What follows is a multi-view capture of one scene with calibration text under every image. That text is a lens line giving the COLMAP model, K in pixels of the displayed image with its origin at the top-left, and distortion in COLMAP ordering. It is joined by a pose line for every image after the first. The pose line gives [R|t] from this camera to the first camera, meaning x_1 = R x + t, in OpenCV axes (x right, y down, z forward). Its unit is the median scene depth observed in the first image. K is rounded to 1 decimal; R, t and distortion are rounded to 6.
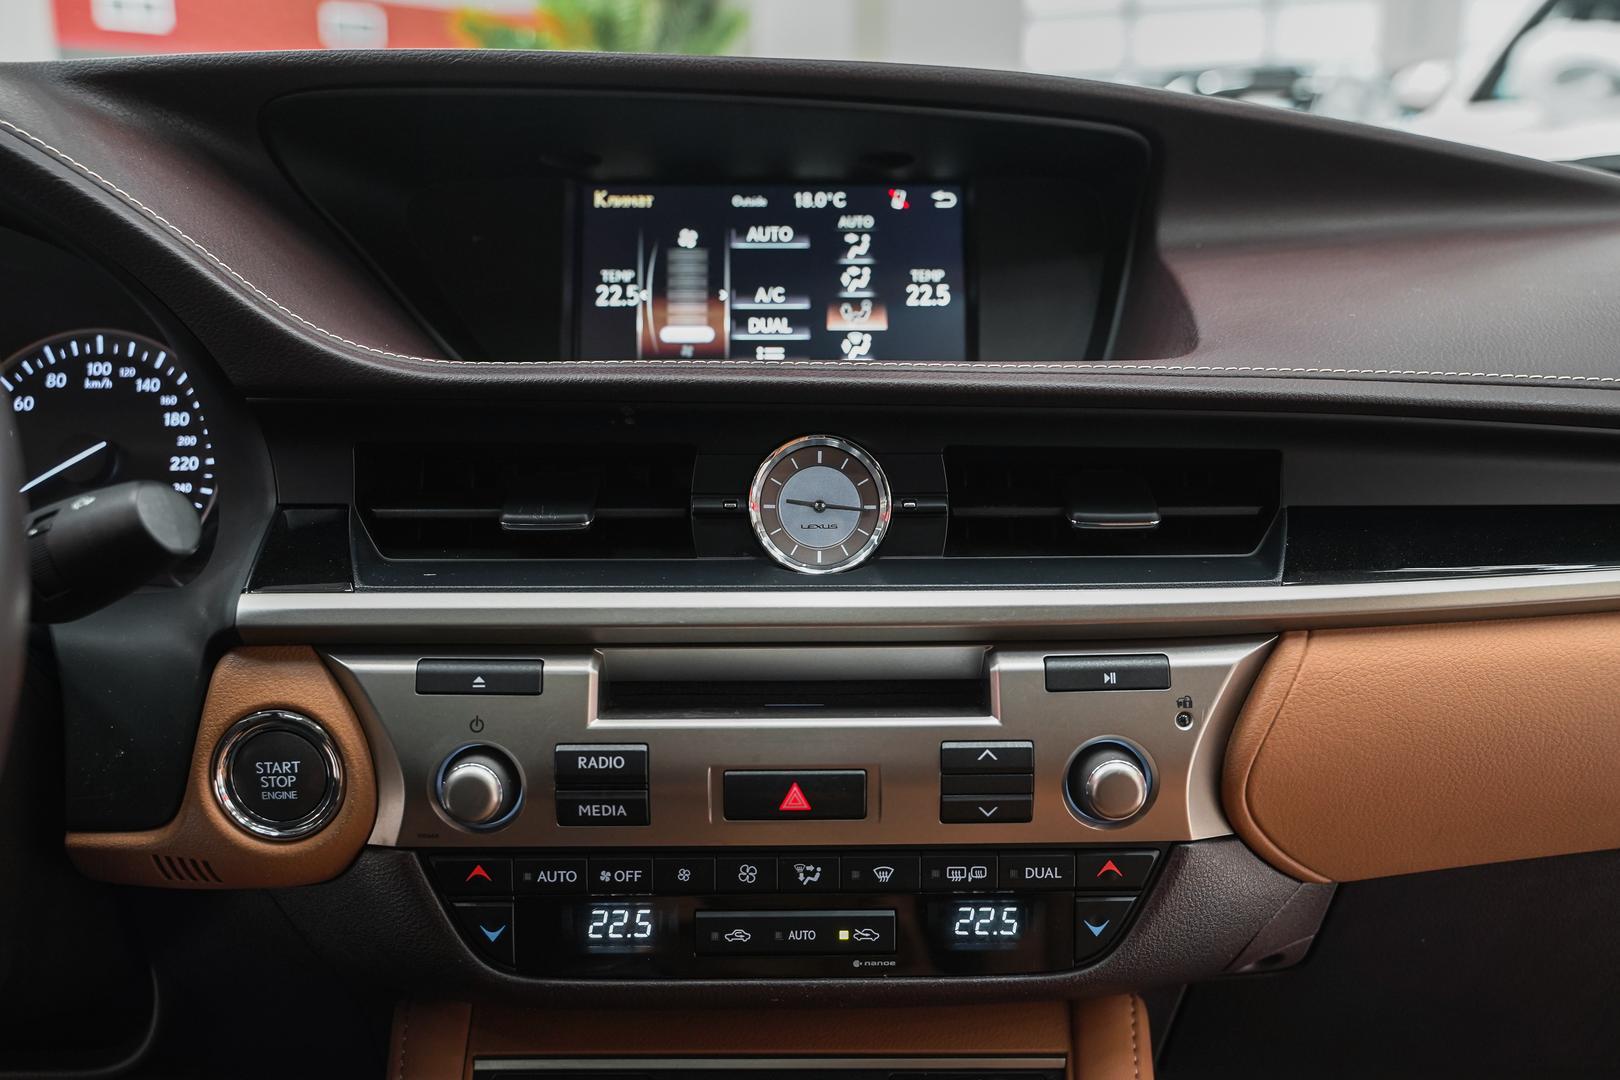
lens RADIAL K [[1581.6, 0, 782.5], [0, 1581.6, 521.0], [0, 0, 1]] dist [-0.005174, 0.000000]
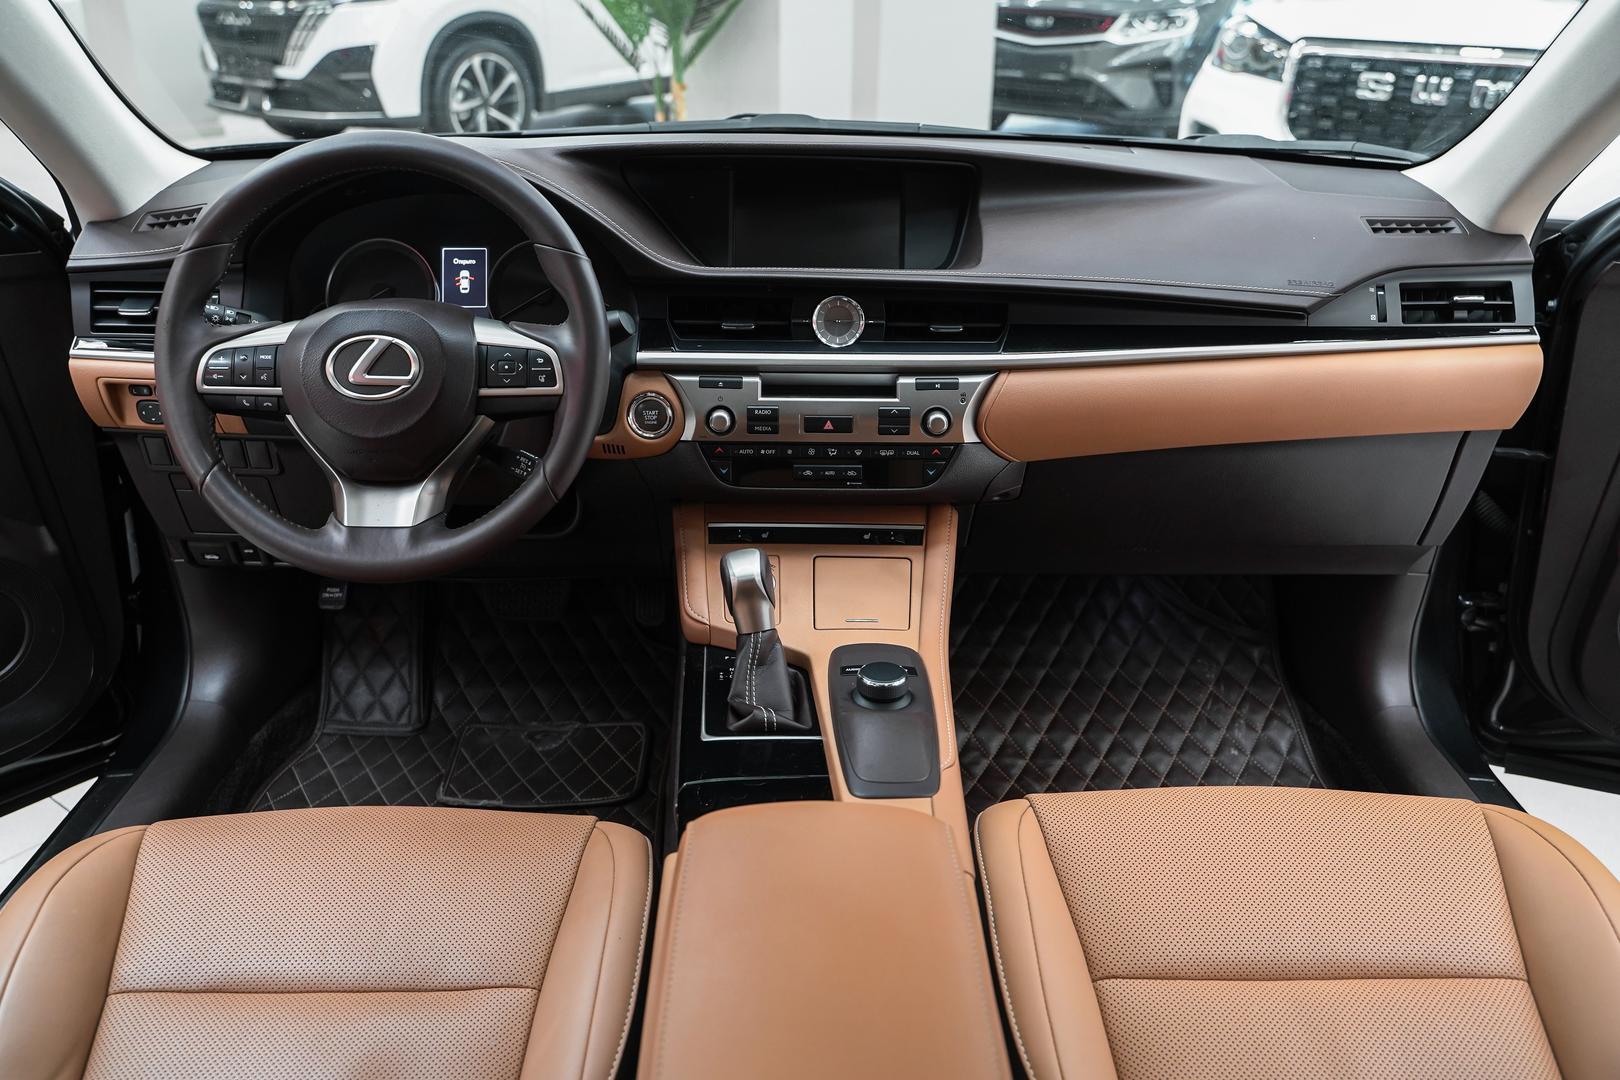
lens RADIAL K [[1558.5, 0, 766.8], [0, 1558.5, 552.5], [0, 0, 1]] dist [-0.018386, 0.005217]
pose [[0.999910, 0.013371, -0.001154, -0.098123], [-0.012896, 0.981058, 0.193283, -0.147222], [0.003717, -0.193251, 0.981142, -1.842949]]
